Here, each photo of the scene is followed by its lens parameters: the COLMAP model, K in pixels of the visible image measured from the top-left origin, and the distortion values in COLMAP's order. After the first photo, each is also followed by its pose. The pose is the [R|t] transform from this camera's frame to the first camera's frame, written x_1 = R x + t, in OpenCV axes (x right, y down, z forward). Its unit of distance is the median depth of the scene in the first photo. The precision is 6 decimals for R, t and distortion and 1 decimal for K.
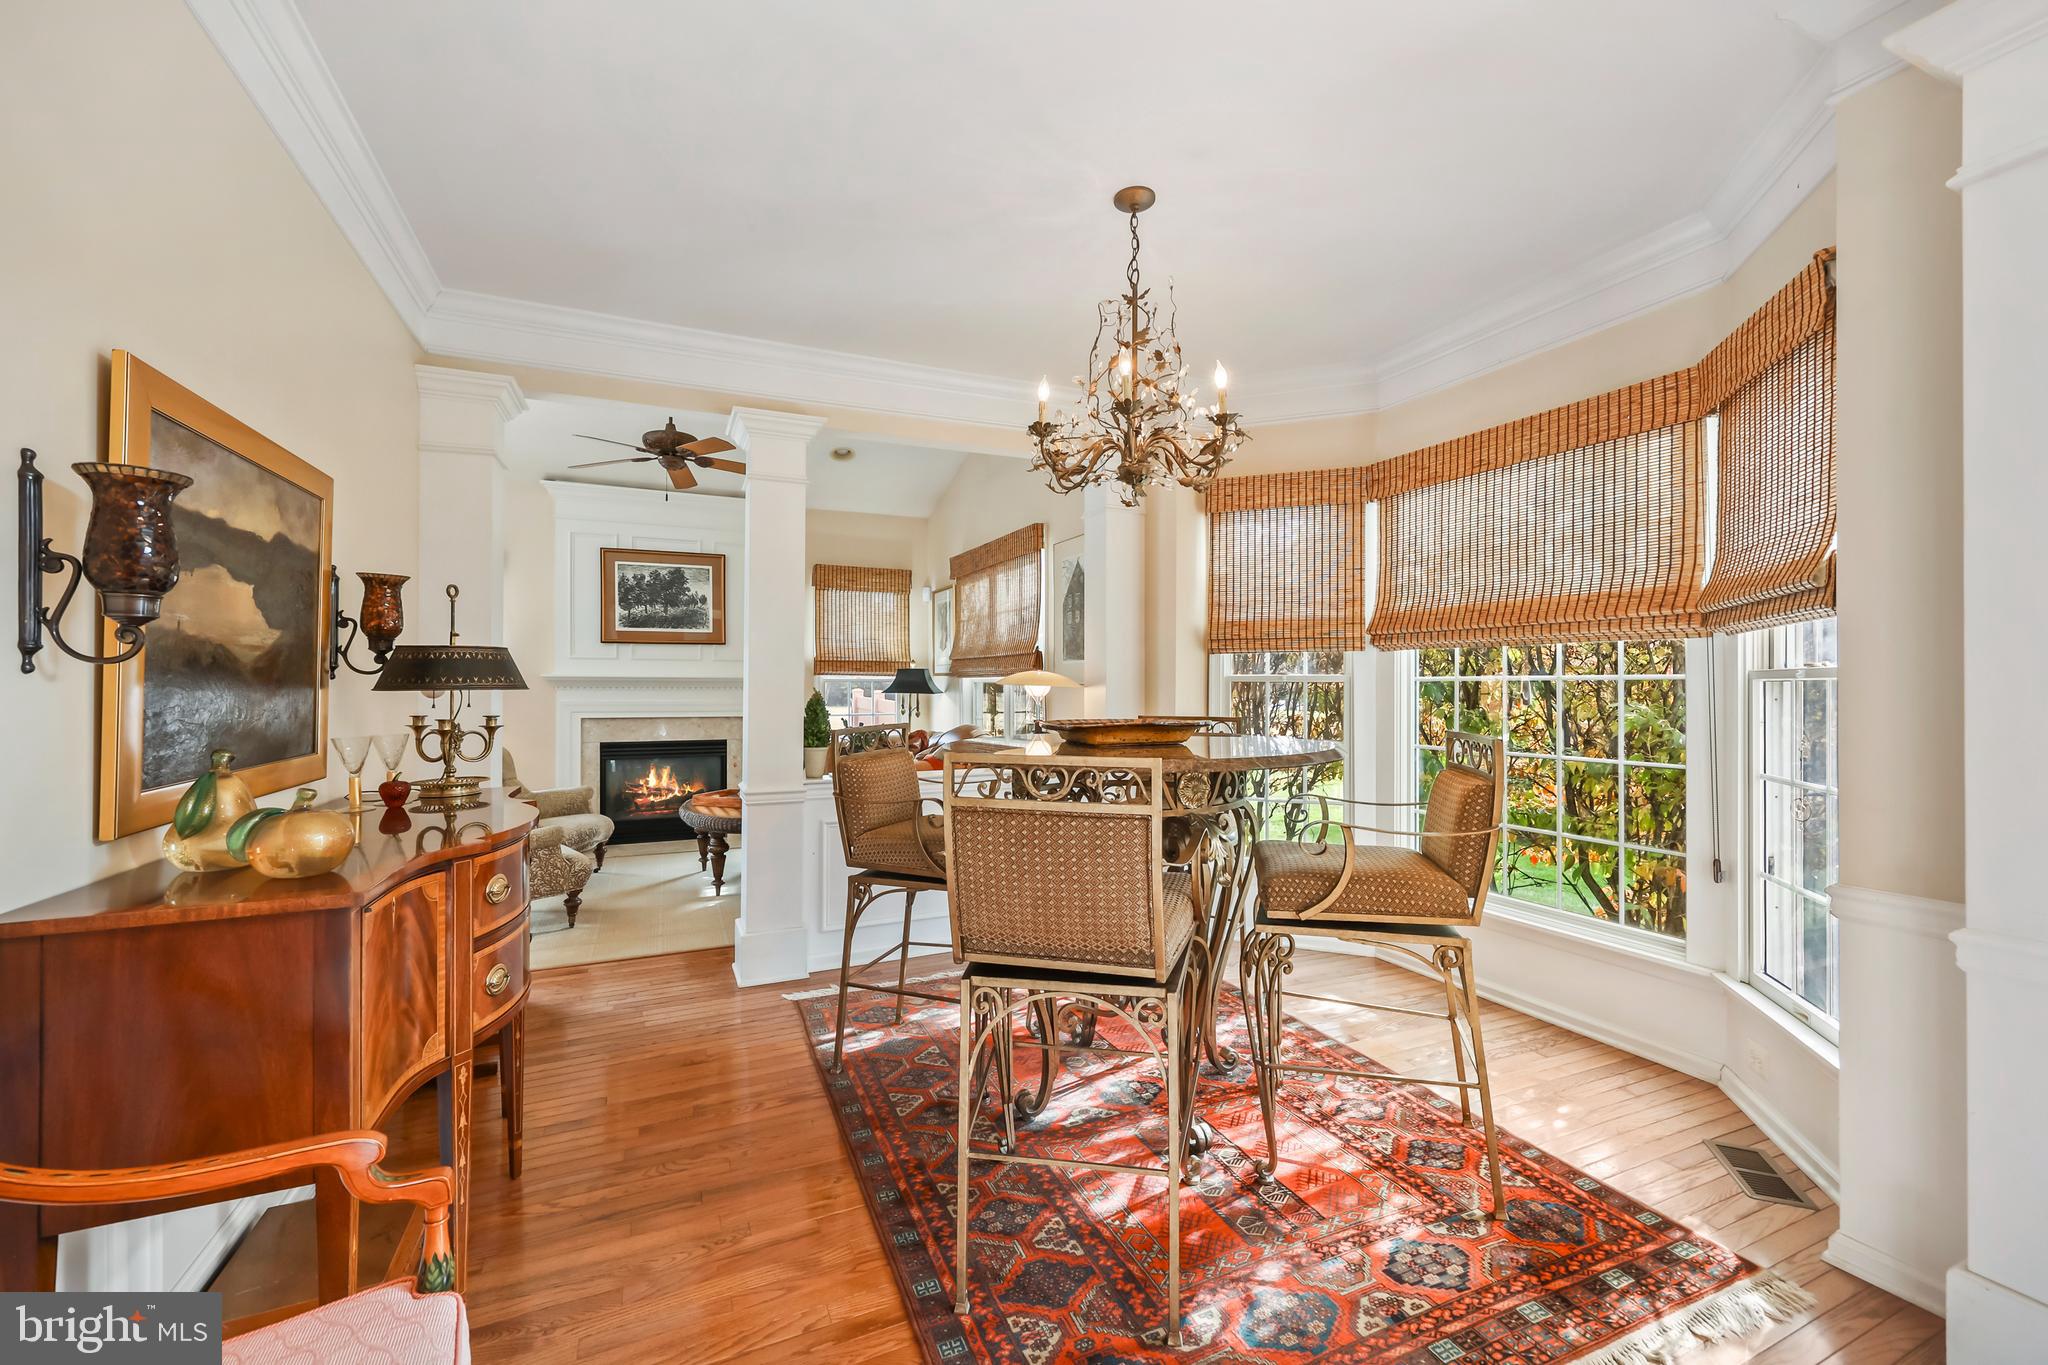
lens RADIAL K [[824.1, 0, 1028.1], [0, 824.1, 695.5], [0, 0, 1]] dist [0.000652, 0.000454]
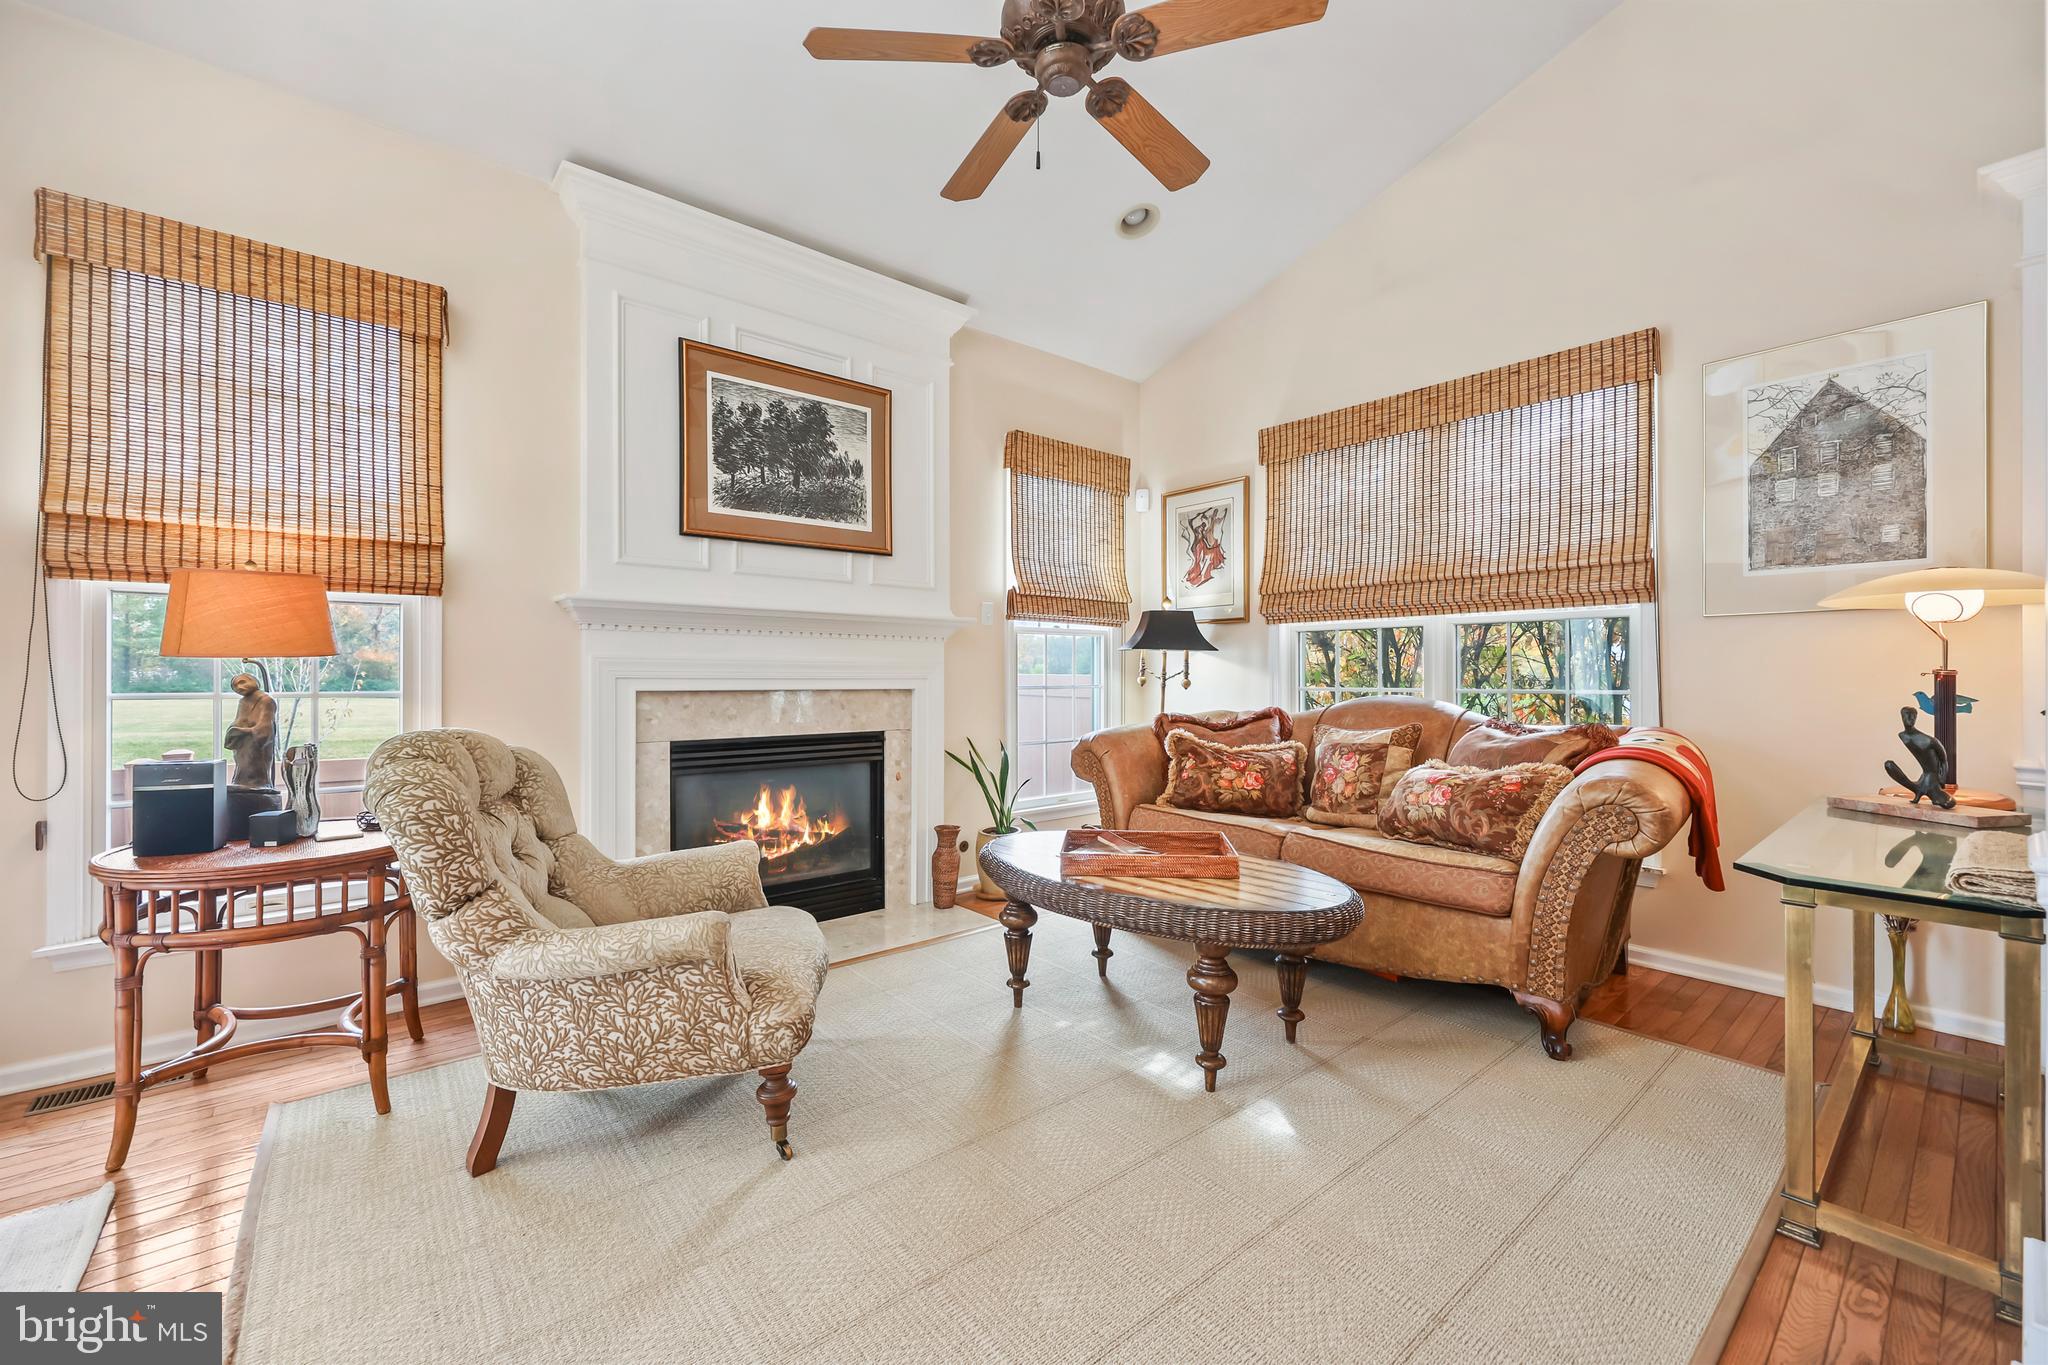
lens RADIAL K [[824.1, 0, 1023.0], [0, 824.1, 666.1], [0, 0, 1]] dist [0.000652, 0.000454]
pose [[0.962659, 0.005260, 0.270665, -0.439075], [-0.001470, 0.999898, -0.014205, 0.018170], [-0.270712, 0.013277, 0.962569, 0.467793]]
